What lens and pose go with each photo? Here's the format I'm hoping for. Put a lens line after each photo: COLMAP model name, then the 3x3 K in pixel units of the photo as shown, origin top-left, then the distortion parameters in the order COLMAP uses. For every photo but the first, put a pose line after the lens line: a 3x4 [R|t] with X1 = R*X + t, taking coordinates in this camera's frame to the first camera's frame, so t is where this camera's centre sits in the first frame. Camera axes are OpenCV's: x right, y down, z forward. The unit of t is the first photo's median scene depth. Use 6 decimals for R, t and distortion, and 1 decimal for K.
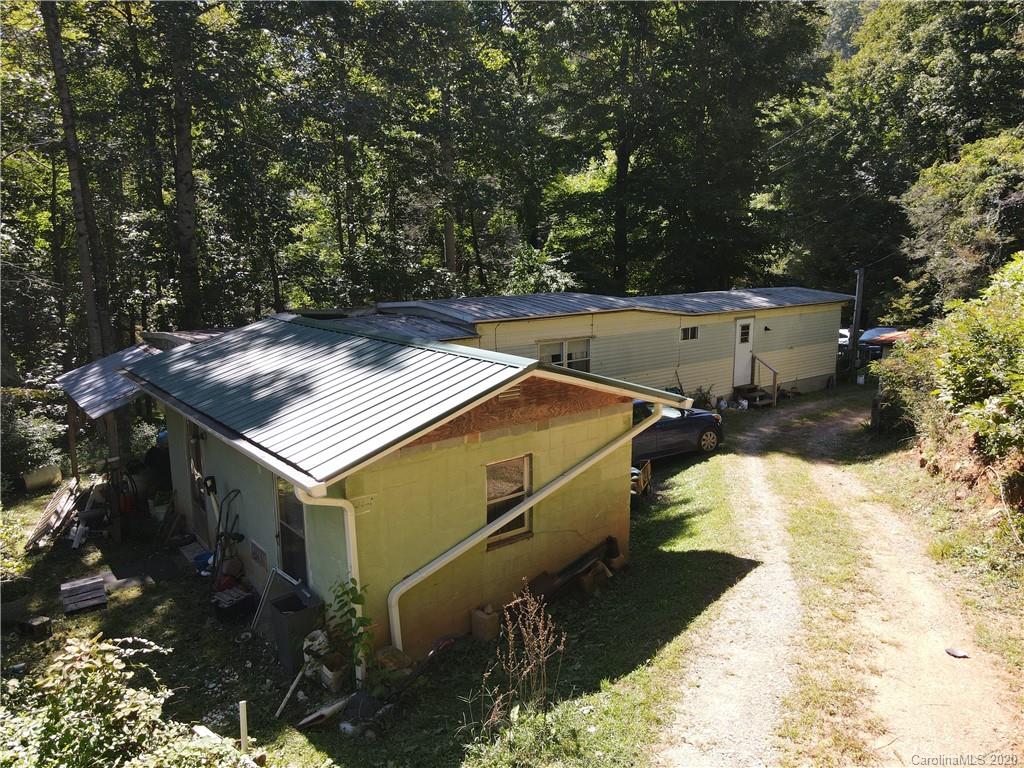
lens RADIAL K [[738.4, 0, 514.1], [0, 738.4, 386.5], [0, 0, 1]] dist [0.003017, 0.004438]
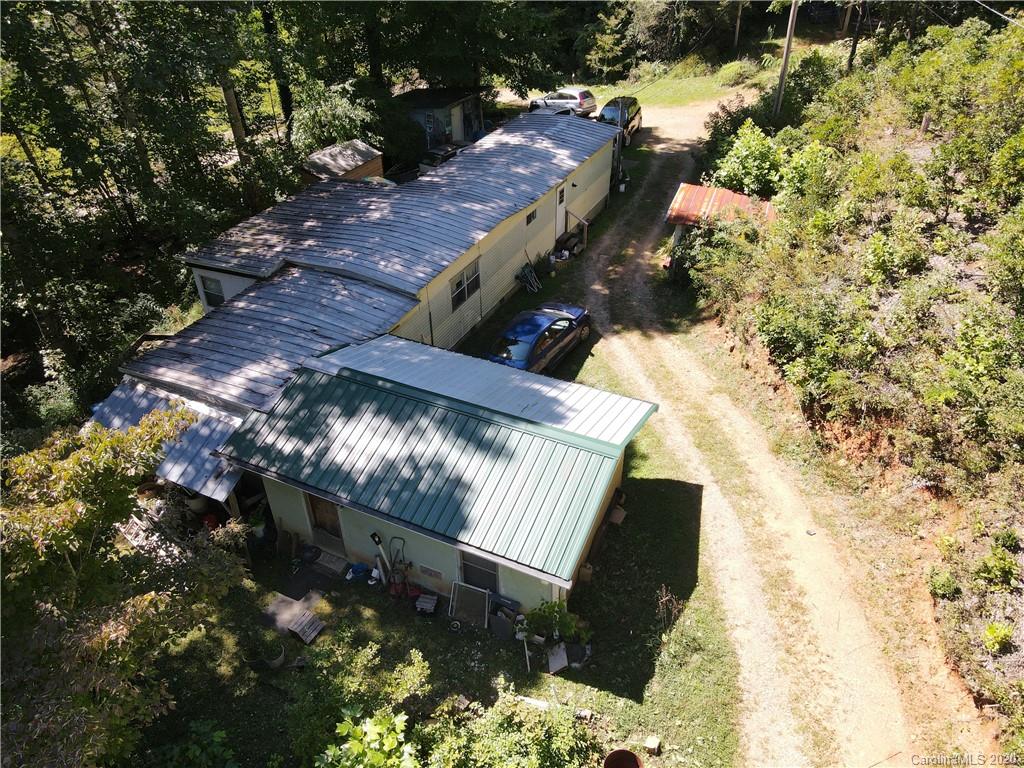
lens RADIAL K [[738.4, 0, 514.1], [0, 738.4, 386.5], [0, 0, 1]] dist [0.003017, 0.004438]
pose [[0.891843, -0.271784, 0.361592, -0.646685], [0.081643, 0.882961, 0.462292, -0.826132], [-0.444916, -0.382771, 0.809652, -0.172574]]
